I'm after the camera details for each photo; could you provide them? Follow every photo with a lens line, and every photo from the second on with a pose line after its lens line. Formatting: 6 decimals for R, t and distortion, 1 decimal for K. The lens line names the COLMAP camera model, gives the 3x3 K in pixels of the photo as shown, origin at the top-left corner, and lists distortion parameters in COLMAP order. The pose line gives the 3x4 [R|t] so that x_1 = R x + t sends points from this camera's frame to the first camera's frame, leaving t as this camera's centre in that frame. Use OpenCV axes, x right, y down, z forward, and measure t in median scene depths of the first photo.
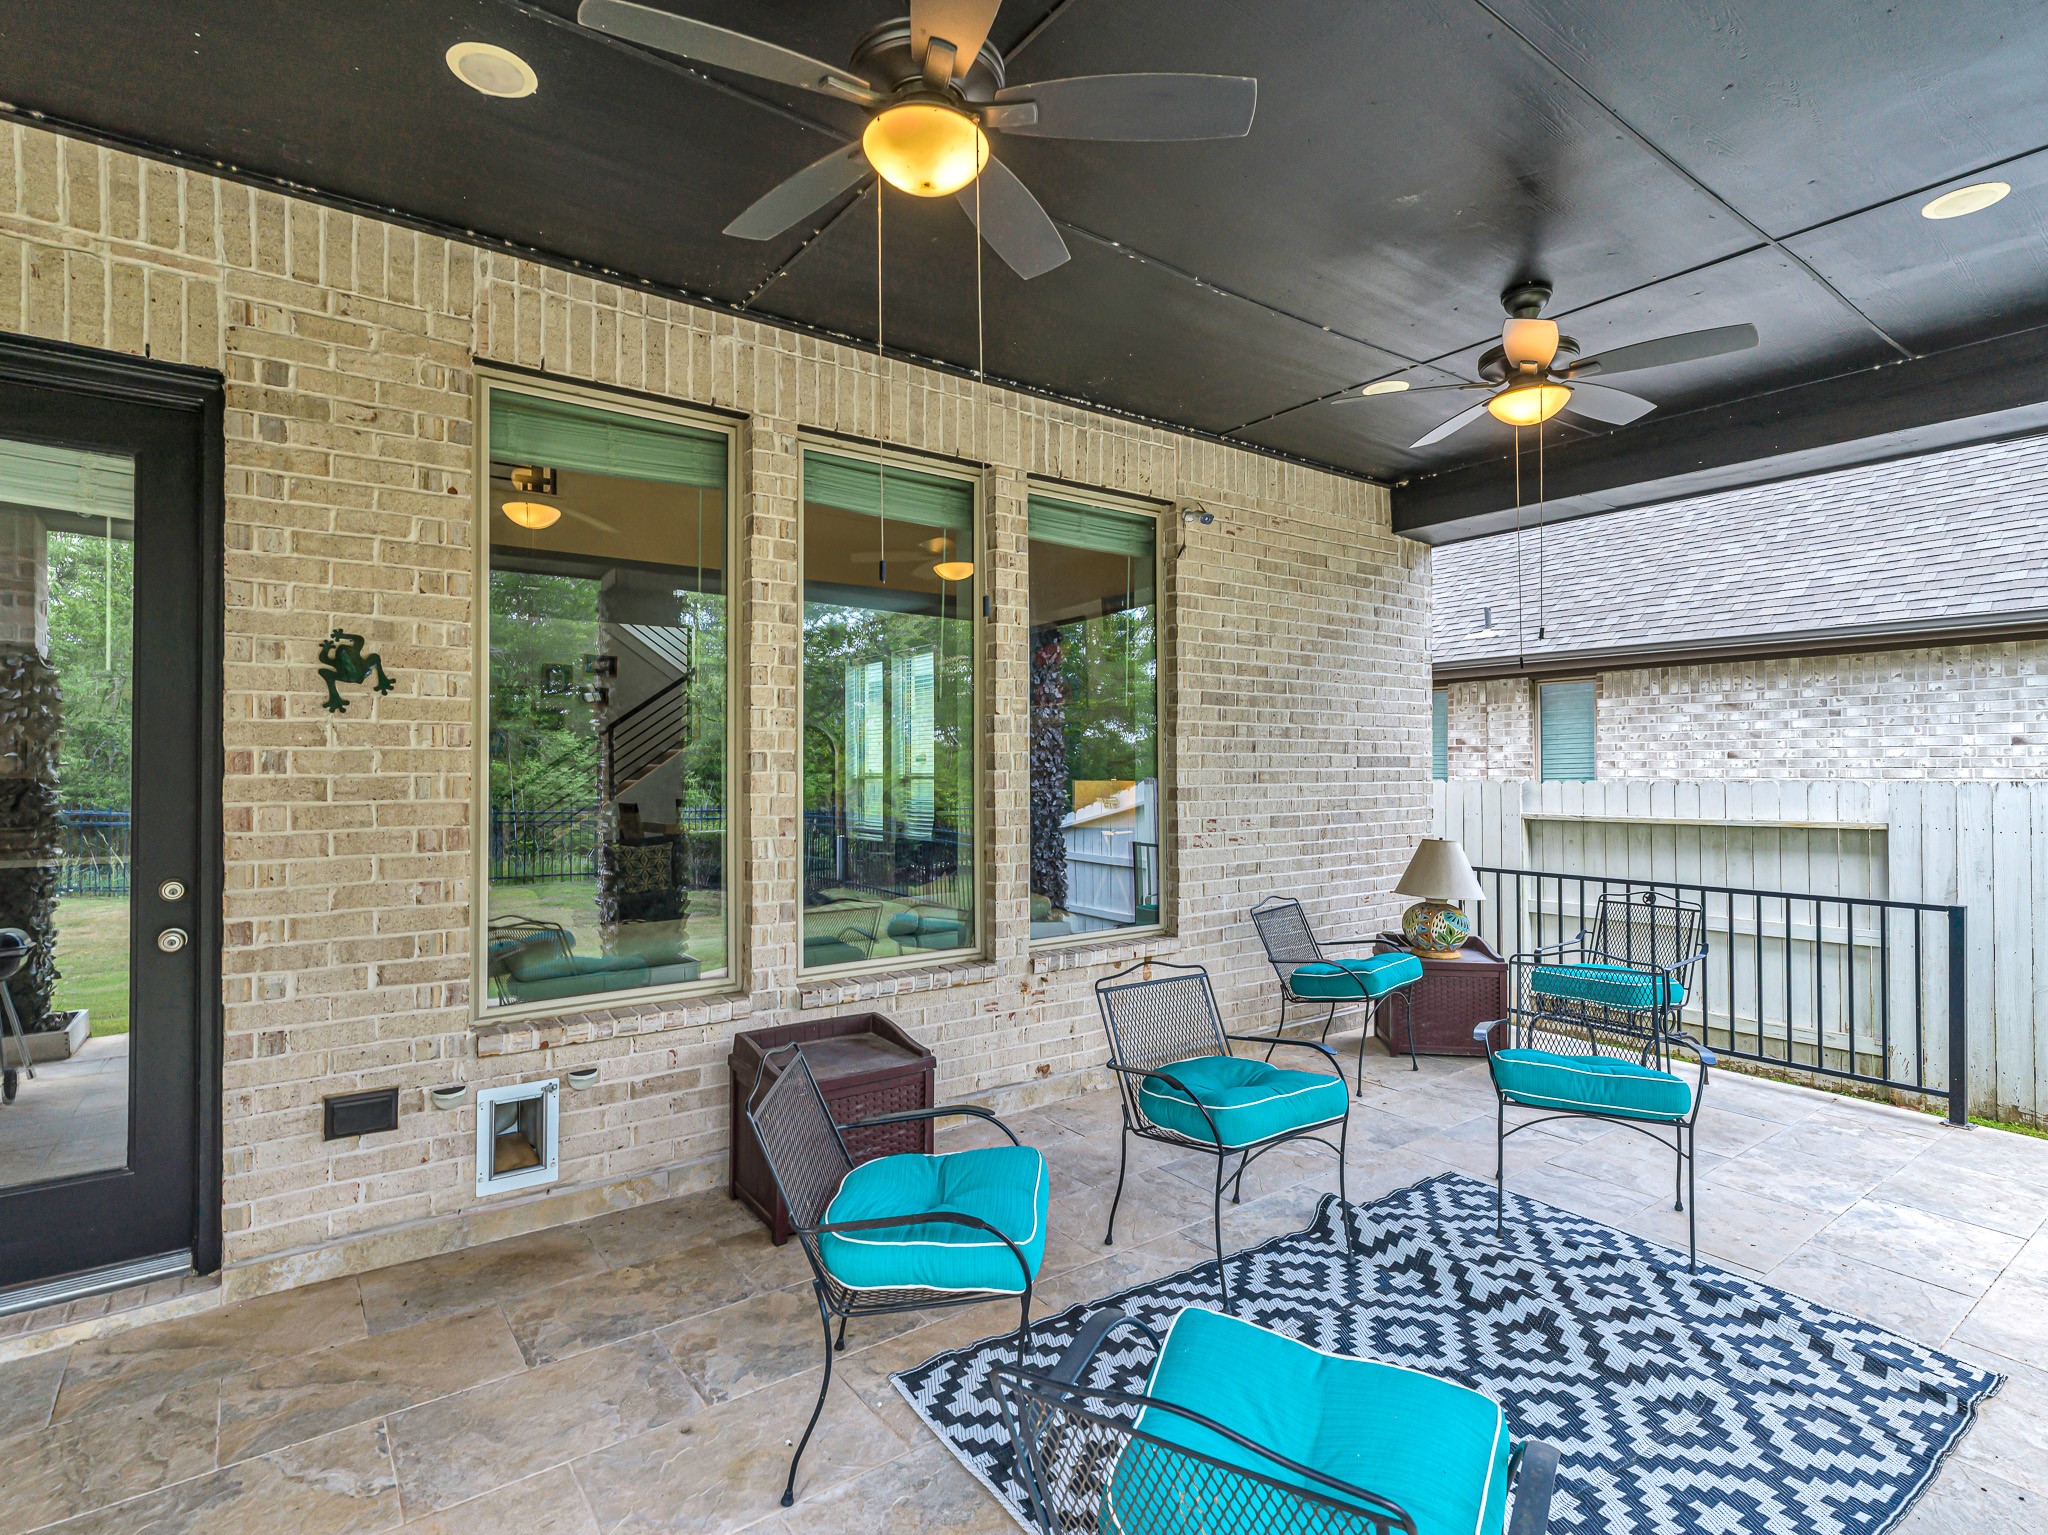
lens RADIAL K [[1034.0, 0, 1032.8], [0, 1034.0, 757.0], [0, 0, 1]] dist [0.001238, 0.000806]
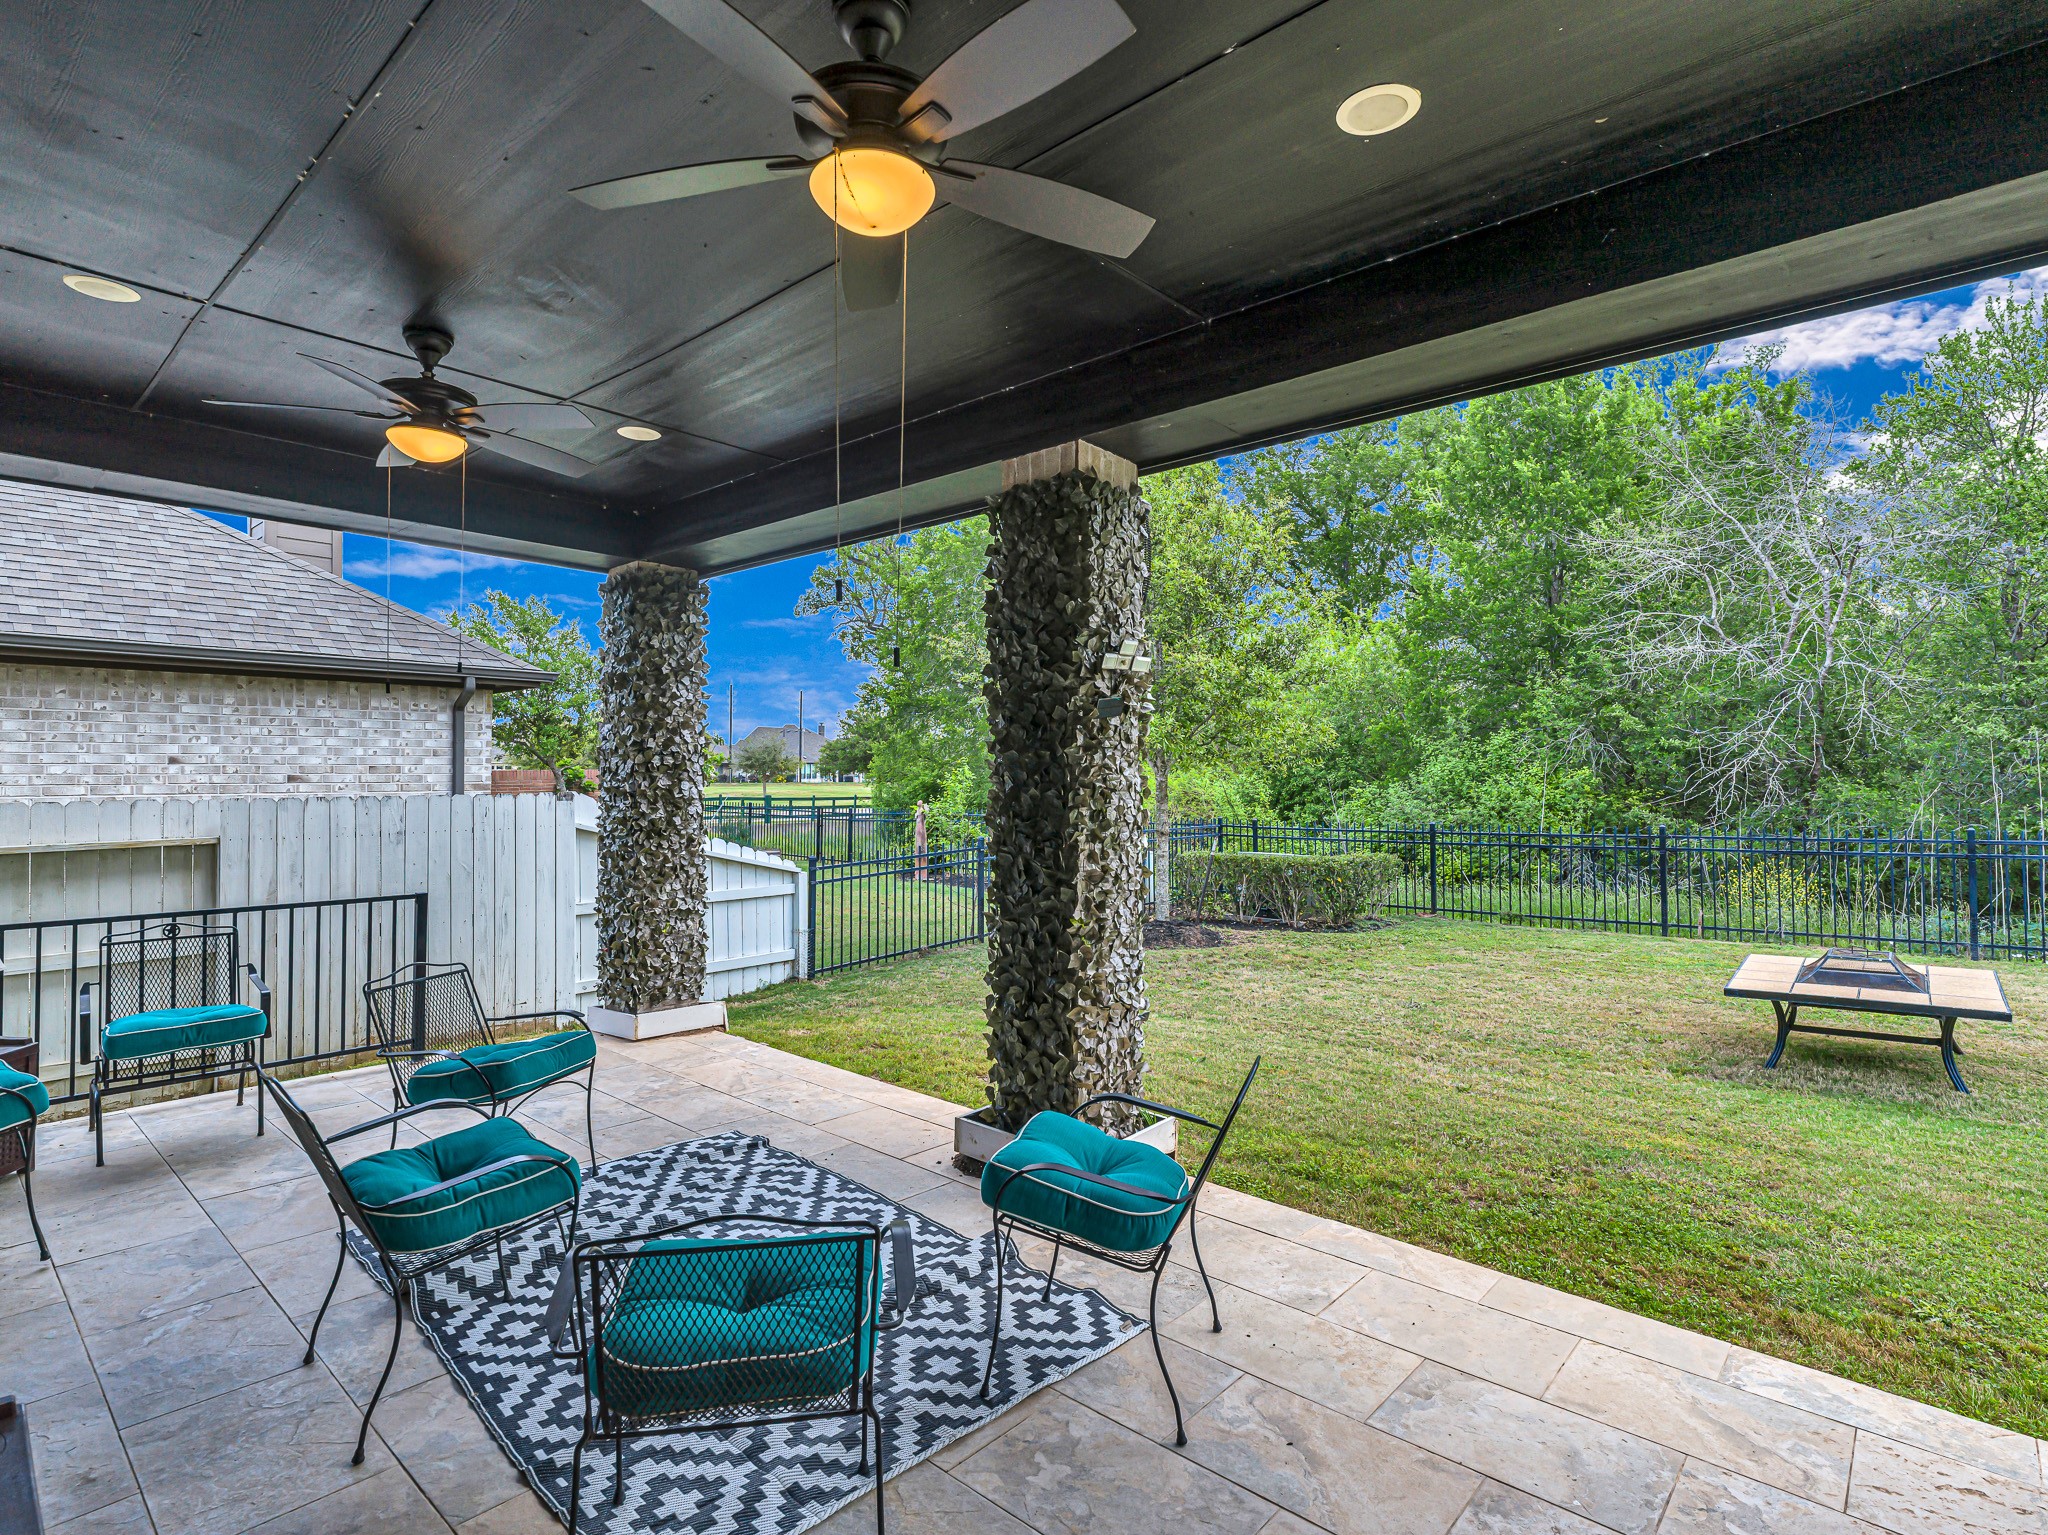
lens RADIAL K [[1039.9, 0, 1014.0], [0, 1039.9, 763.3], [0, 0, 1]] dist [0.001756, -0.000231]
pose [[-0.188708, 0.013641, 0.981939, -0.394834], [-0.010169, 0.999823, -0.015844, -0.004823], [-0.981981, -0.012975, -0.188536, 0.375147]]
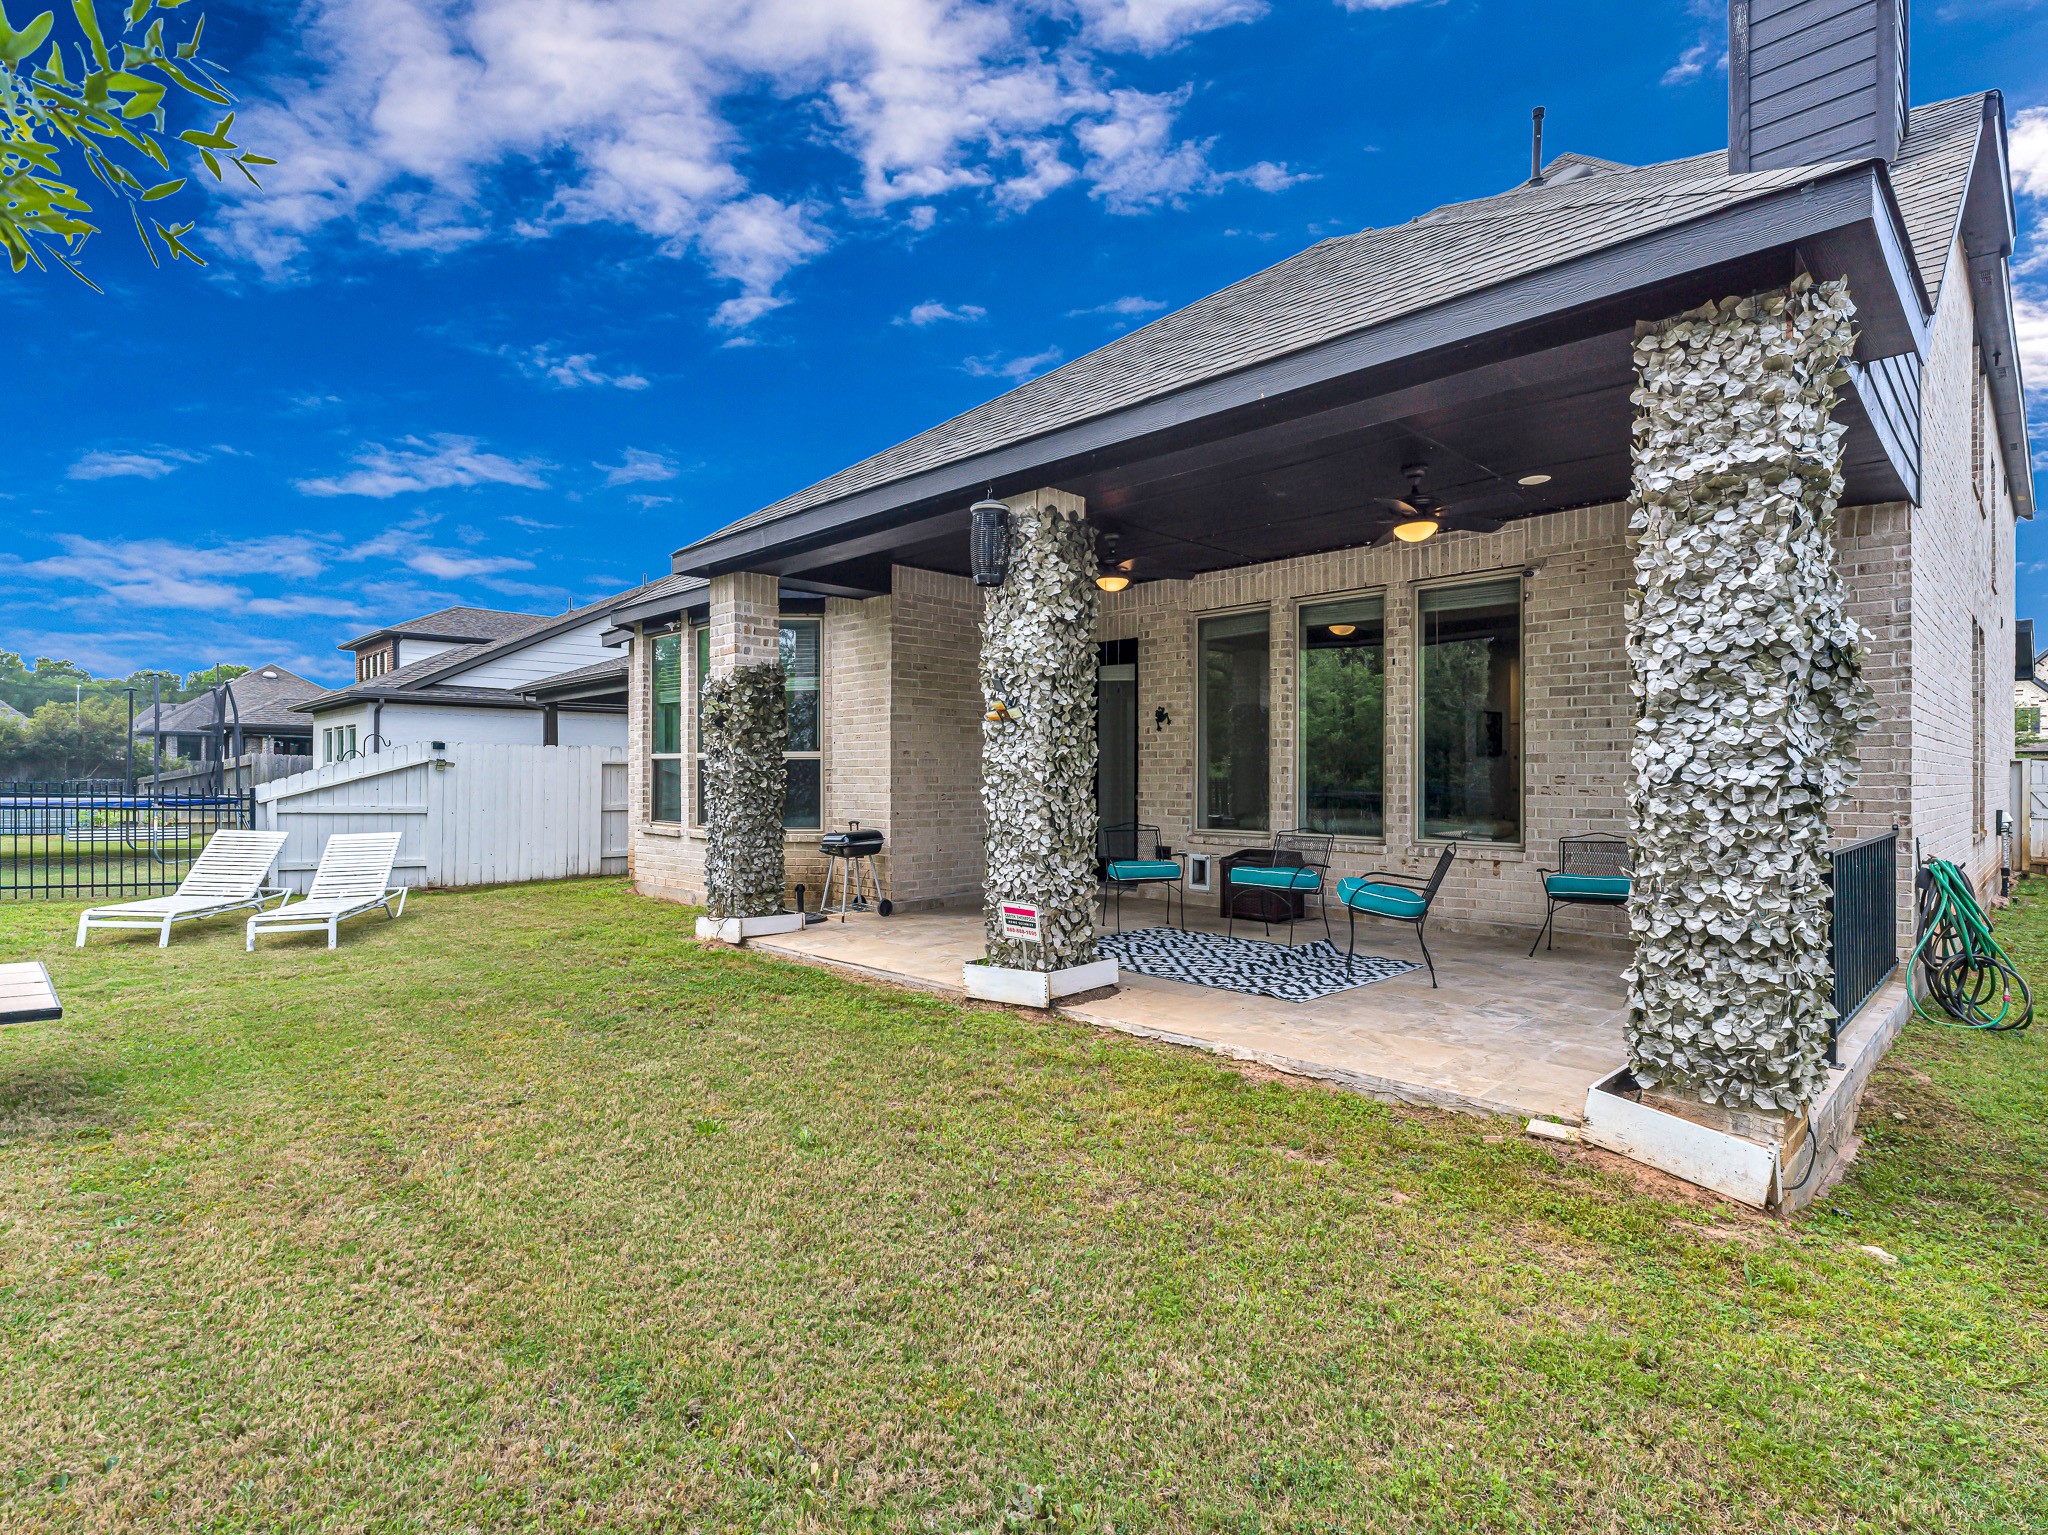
lens RADIAL K [[1039.9, 0, 1014.0], [0, 1039.9, 763.3], [0, 0, 1]] dist [0.001756, -0.000231]
pose [[0.118576, -0.008455, -0.992909, 1.341024], [0.009560, 0.999927, -0.007373, 0.041293], [0.992899, -0.008618, 0.118648, 0.069527]]
